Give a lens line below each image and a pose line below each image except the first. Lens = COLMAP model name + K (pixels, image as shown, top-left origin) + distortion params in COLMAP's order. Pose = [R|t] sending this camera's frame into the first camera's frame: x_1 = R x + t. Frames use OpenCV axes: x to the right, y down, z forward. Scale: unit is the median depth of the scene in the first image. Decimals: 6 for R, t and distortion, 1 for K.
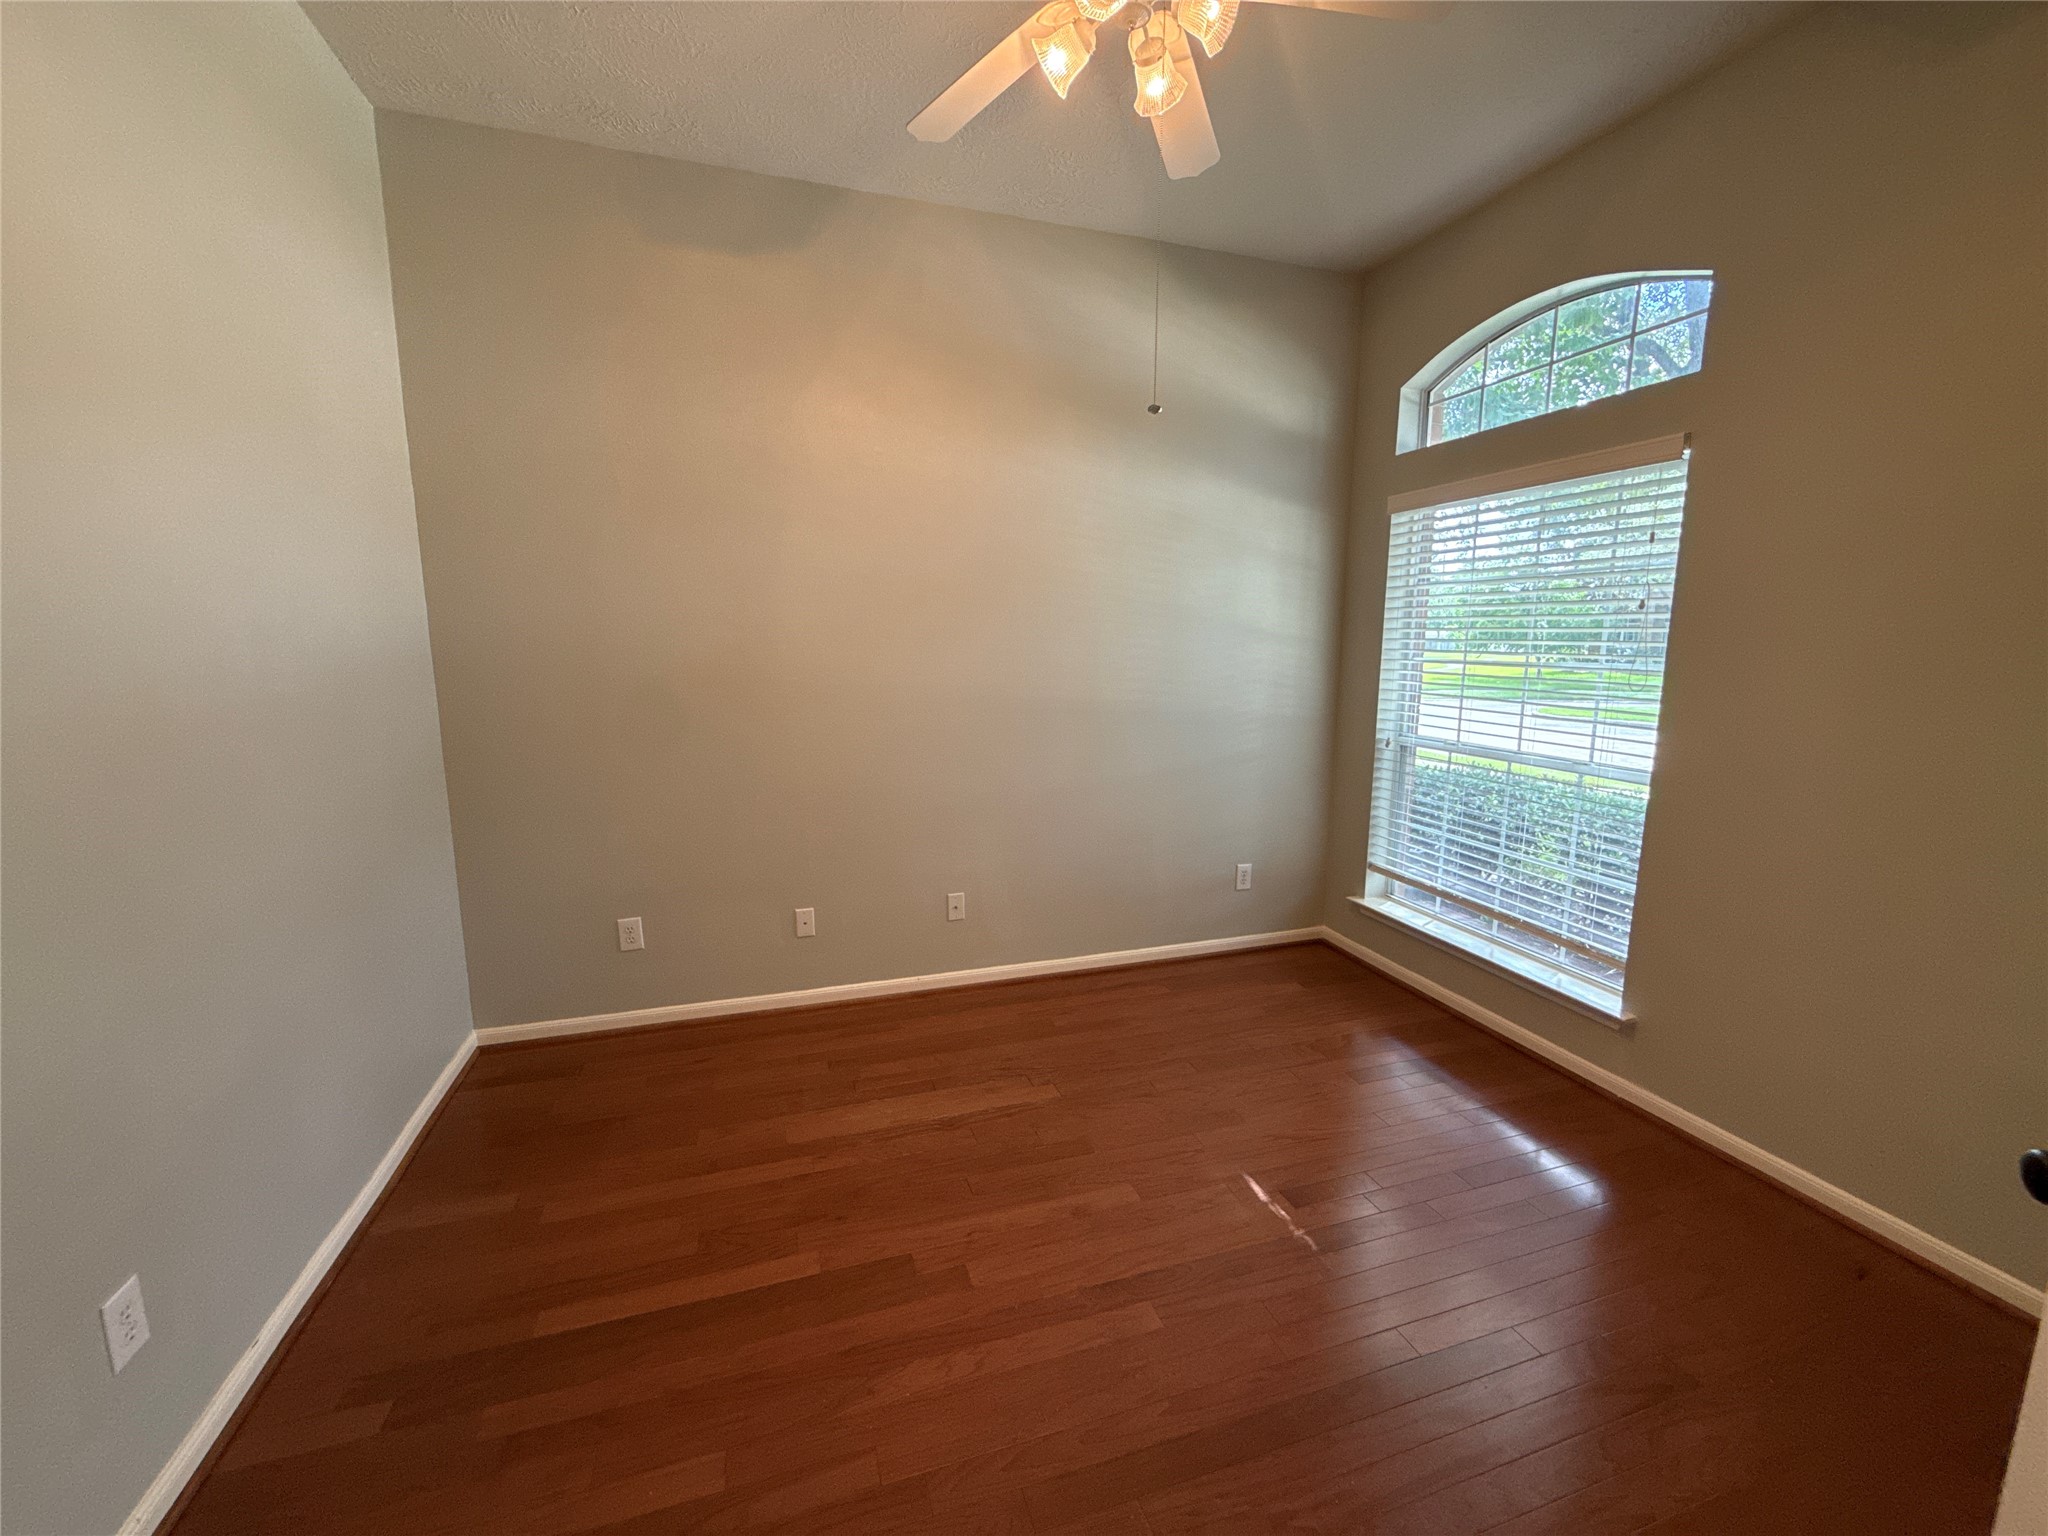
lens RADIAL K [[821.2, 0, 1029.1], [0, 821.2, 776.0], [0, 0, 1]] dist [-0.000163, 0.000134]
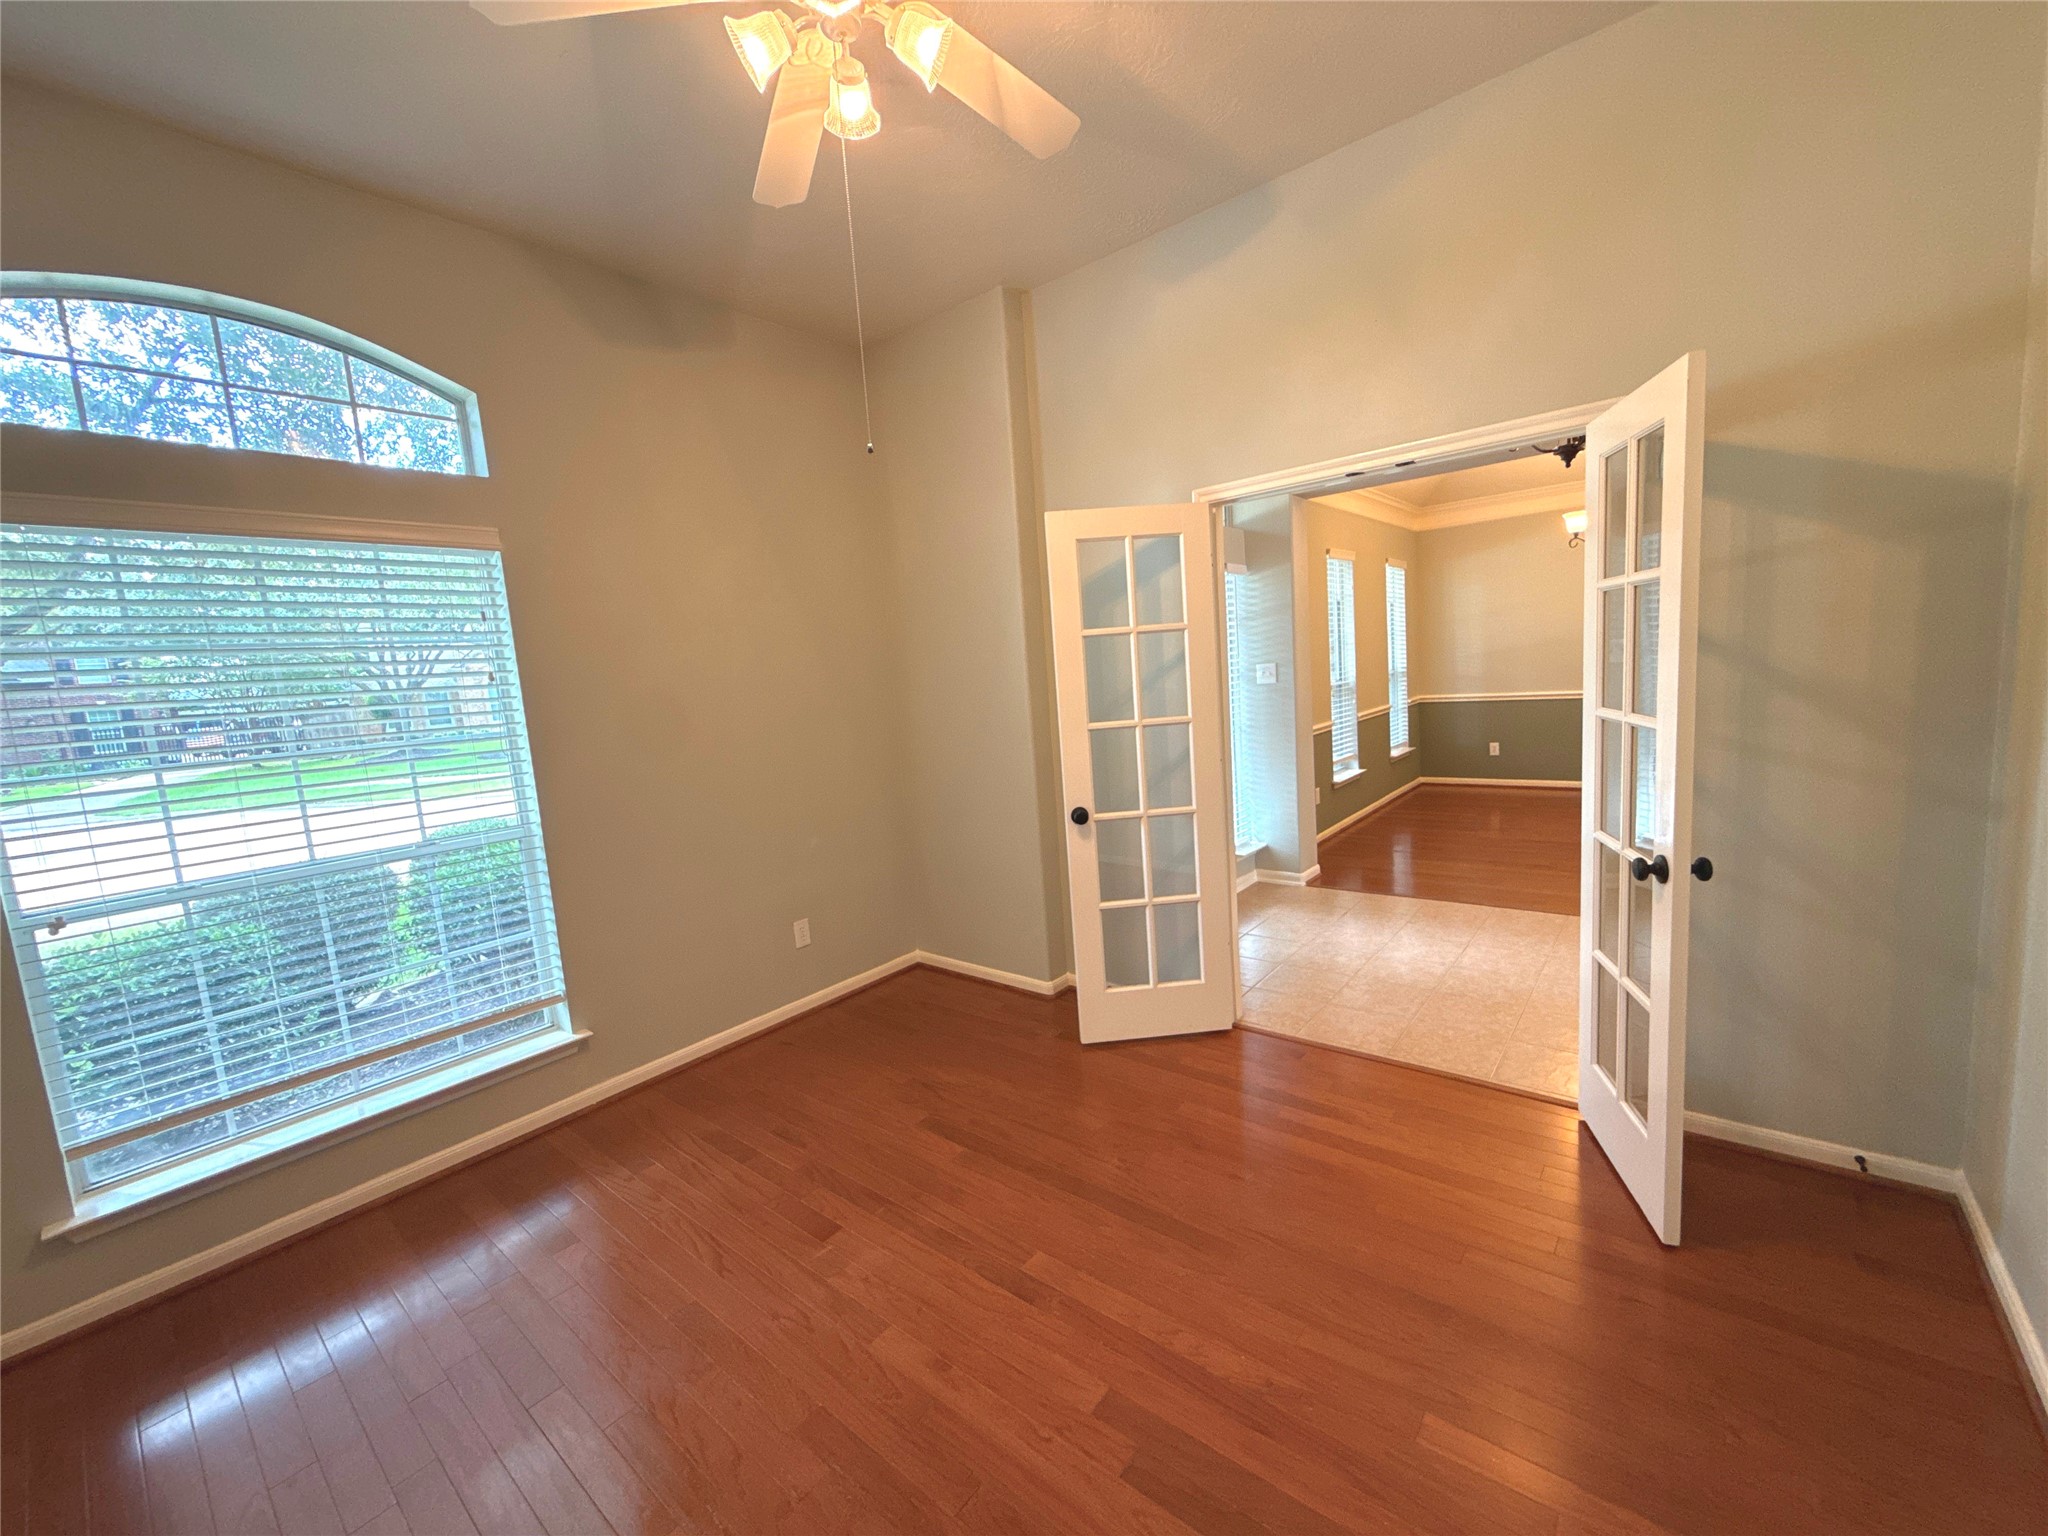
lens RADIAL K [[821.2, 0, 1032.3], [0, 821.2, 763.1], [0, 0, 1]] dist [-0.000163, 0.000134]
pose [[-0.542655, -0.083960, 0.835749, -0.529495], [0.193089, 0.955875, 0.221402, -0.194871], [-0.817460, 0.281519, -0.502499, 0.955414]]
